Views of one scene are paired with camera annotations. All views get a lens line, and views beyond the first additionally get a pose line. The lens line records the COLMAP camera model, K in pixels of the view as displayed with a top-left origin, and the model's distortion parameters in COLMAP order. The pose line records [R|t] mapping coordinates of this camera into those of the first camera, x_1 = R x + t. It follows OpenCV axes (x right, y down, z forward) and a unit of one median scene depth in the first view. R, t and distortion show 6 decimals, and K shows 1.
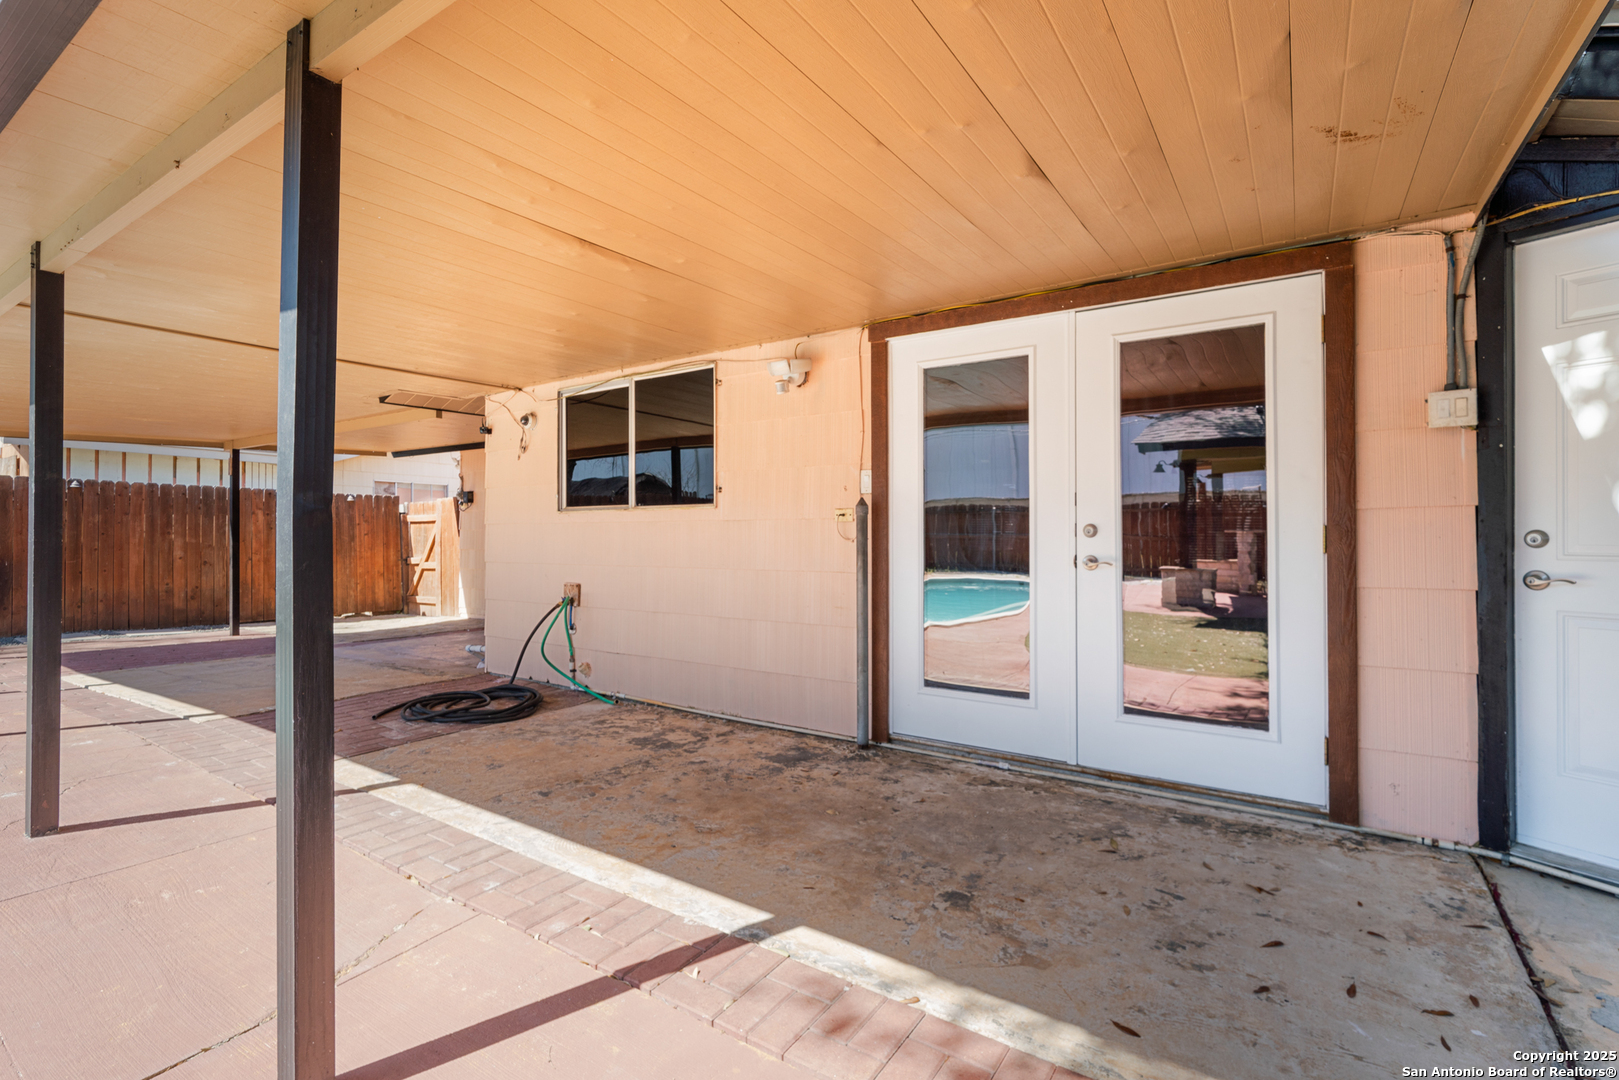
lens RADIAL K [[729.4, 0, 809.5], [0, 729.4, 540.0], [0, 0, 1]] dist [-0.000040, 0.000035]
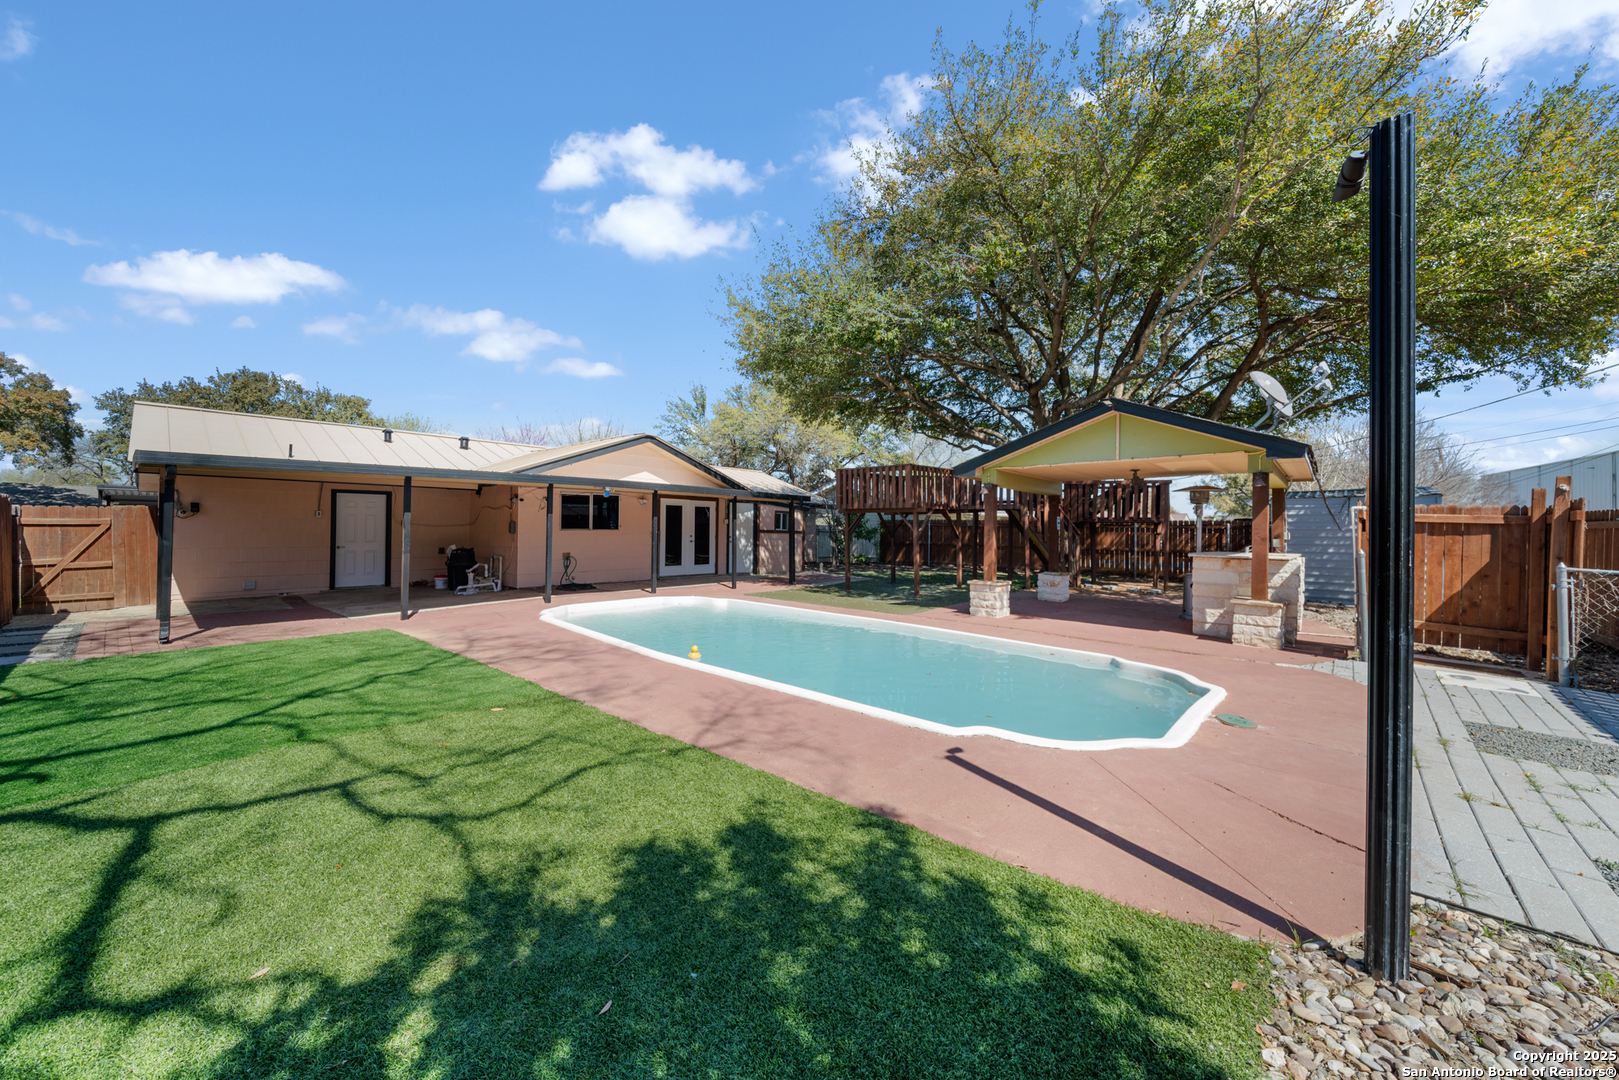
lens RADIAL K [[567.7, 0, 764.7], [0, 567.7, 530.7], [0, 0, 1]] dist [-0.000138, 0.000001]
pose [[0.205233, -0.003595, 0.978707, -3.543644], [-0.000634, 0.999993, 0.003807, -0.067453], [-0.978713, -0.001402, 0.205229, -0.499782]]
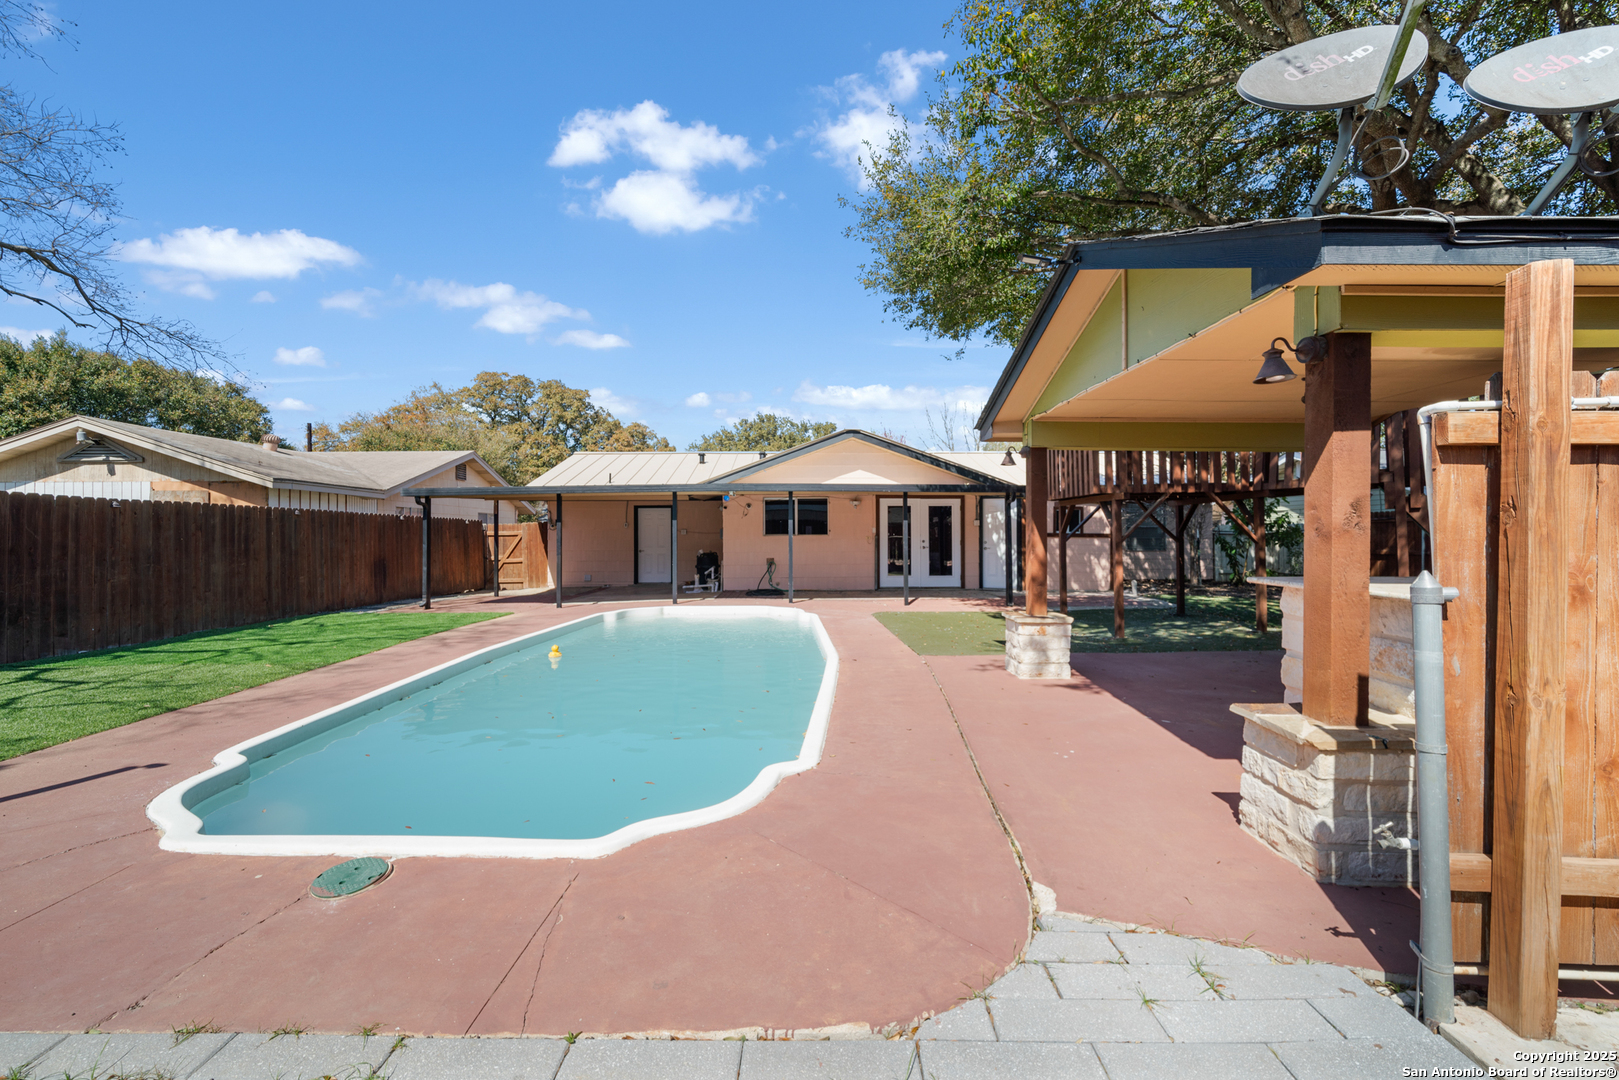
lens RADIAL K [[614.5, 0, 809.5], [0, 614.5, 540.0], [0, 0, 1]] dist [0.000018, 0.000013]
pose [[0.835942, -0.010466, 0.548718, -2.295601], [0.009699, 0.999944, 0.004296, -0.041412], [-0.548732, 0.001731, 0.835996, -1.886812]]
